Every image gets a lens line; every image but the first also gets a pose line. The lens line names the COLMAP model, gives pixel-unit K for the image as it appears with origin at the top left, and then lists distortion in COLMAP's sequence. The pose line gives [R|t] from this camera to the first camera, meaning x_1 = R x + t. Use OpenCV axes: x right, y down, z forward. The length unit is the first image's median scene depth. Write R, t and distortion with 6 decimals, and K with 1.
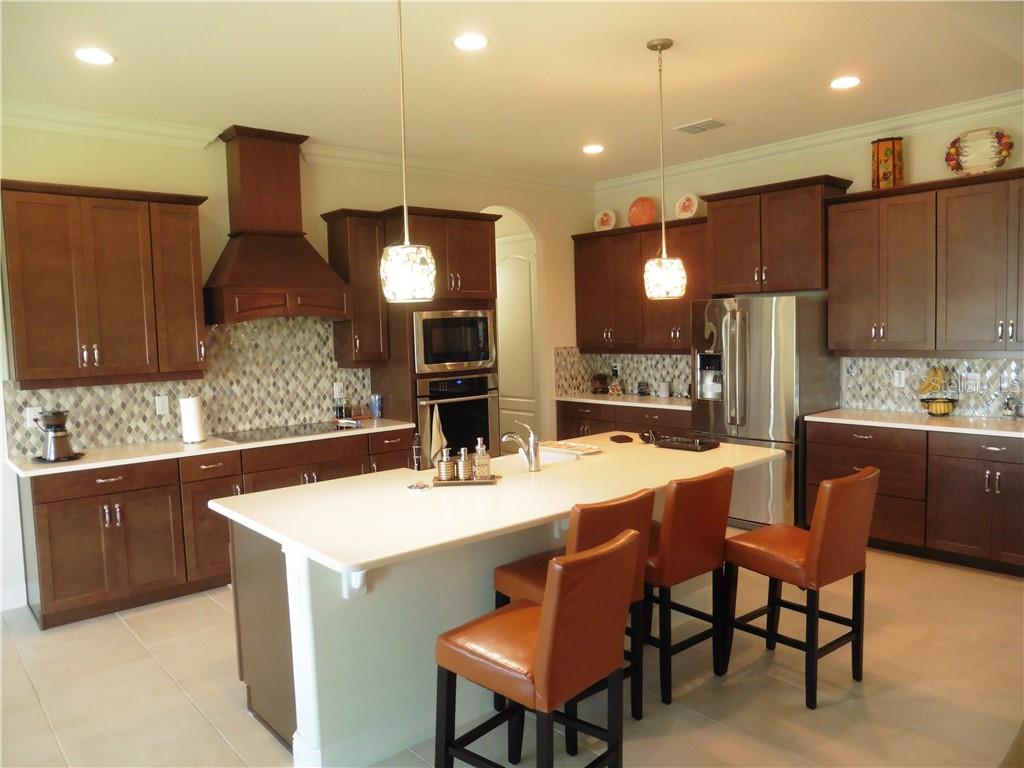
lens RADIAL K [[743.5, 0, 511.2], [0, 743.5, 384.1], [0, 0, 1]] dist [-0.024381, 0.005912]
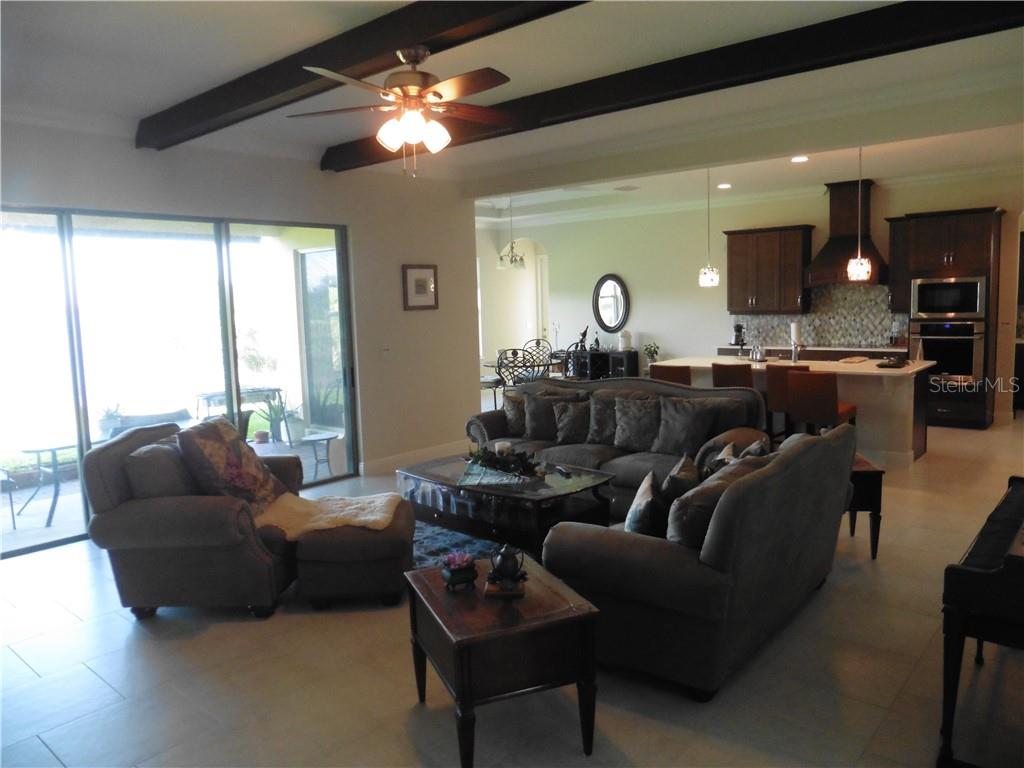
lens RADIAL K [[743.5, 0, 511.0], [0, 743.5, 383.4], [0, 0, 1]] dist [-0.024381, 0.005912]
pose [[0.165850, 0.133709, -0.977044, 1.349891], [-0.049014, 0.990659, 0.127252, -0.036623], [0.984932, 0.026784, 0.170854, -0.118187]]
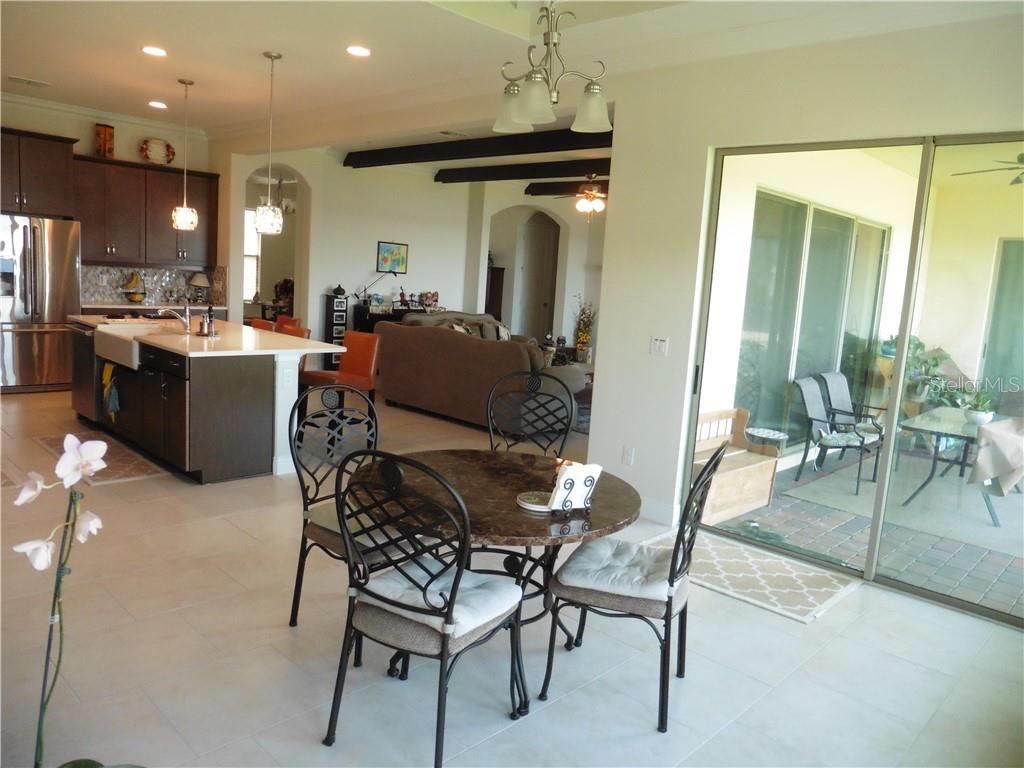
lens RADIAL K [[743.5, 0, 512.9], [0, 743.5, 381.6], [0, 0, 1]] dist [-0.024381, 0.005912]
pose [[-0.094758, -0.128110, 0.987223, -0.678598], [0.003437, 0.991637, 0.129013, 0.004300], [-0.995494, 0.015618, -0.093525, 0.170509]]
